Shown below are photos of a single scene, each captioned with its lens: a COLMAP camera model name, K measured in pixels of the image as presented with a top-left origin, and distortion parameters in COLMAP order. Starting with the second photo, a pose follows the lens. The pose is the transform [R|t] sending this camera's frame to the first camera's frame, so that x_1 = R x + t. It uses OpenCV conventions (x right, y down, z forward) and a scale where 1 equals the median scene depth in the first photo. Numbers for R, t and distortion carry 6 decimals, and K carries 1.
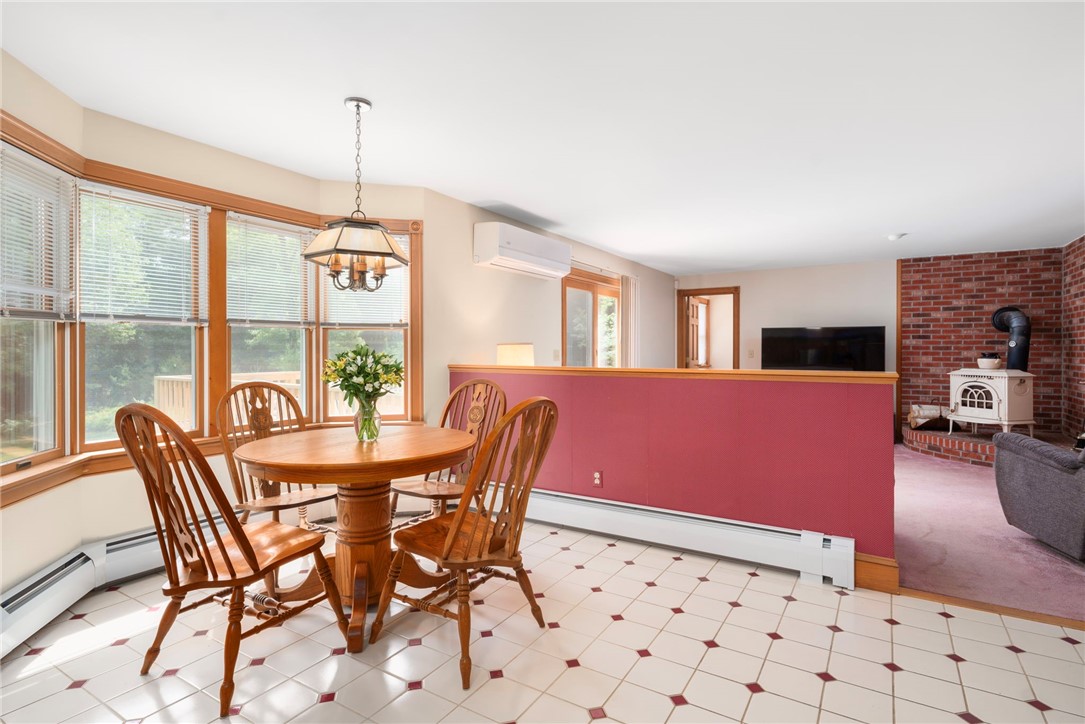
lens RADIAL K [[551.6, 0, 543.5], [0, 551.6, 351.6], [0, 0, 1]] dist [0.000566, 0.000479]
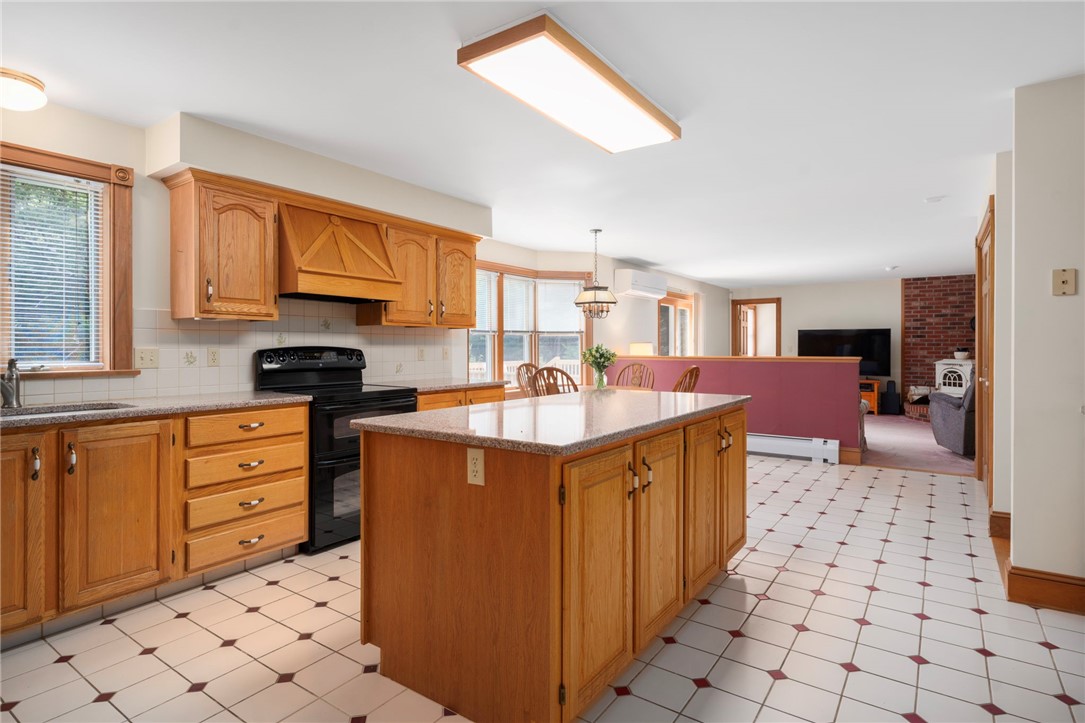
lens RADIAL K [[568.4, 0, 538.9], [0, 568.4, 350.8], [0, 0, 1]] dist [0.001218, -0.000159]
pose [[0.997992, -0.002672, -0.063276, -0.163815], [0.002792, 0.999994, 0.001809, 0.003930], [0.063271, -0.001982, 0.997994, -0.470915]]
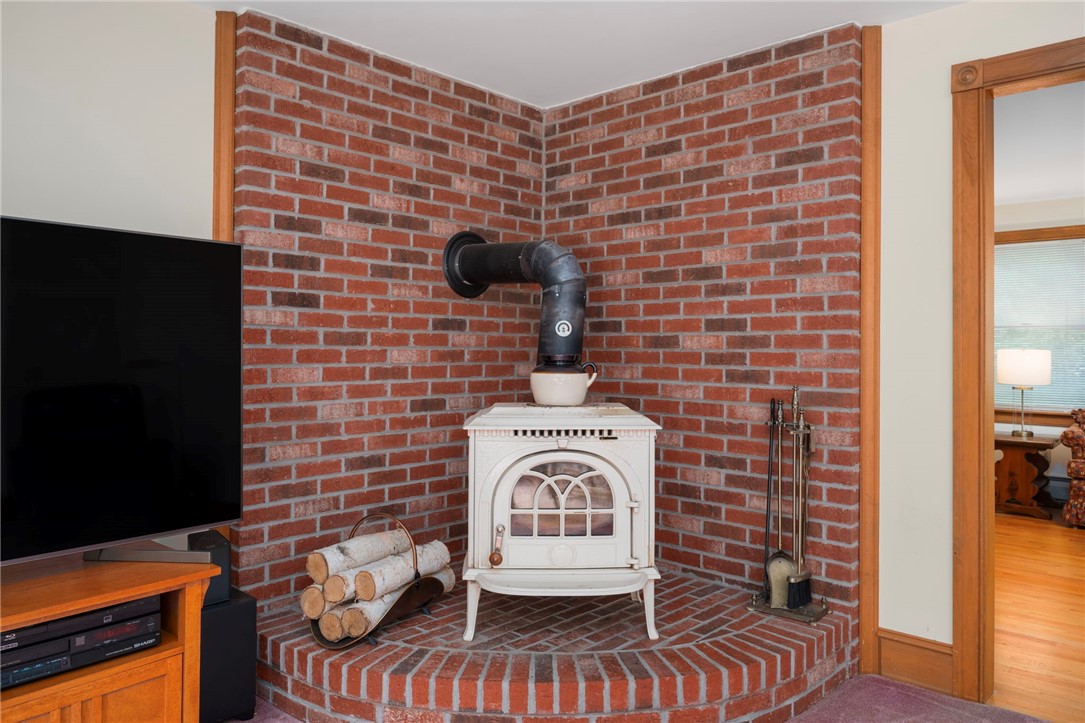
lens RADIAL K [[760.4, 0, 541.3], [0, 760.4, 338.0], [0, 0, 1]] dist [-0.003972, -0.001960]
pose [[0.198161, 0.010698, 0.980111, 0.333837], [-0.002460, 0.999943, -0.010417, -0.002514], [-0.980166, -0.000346, 0.198176, 0.834600]]
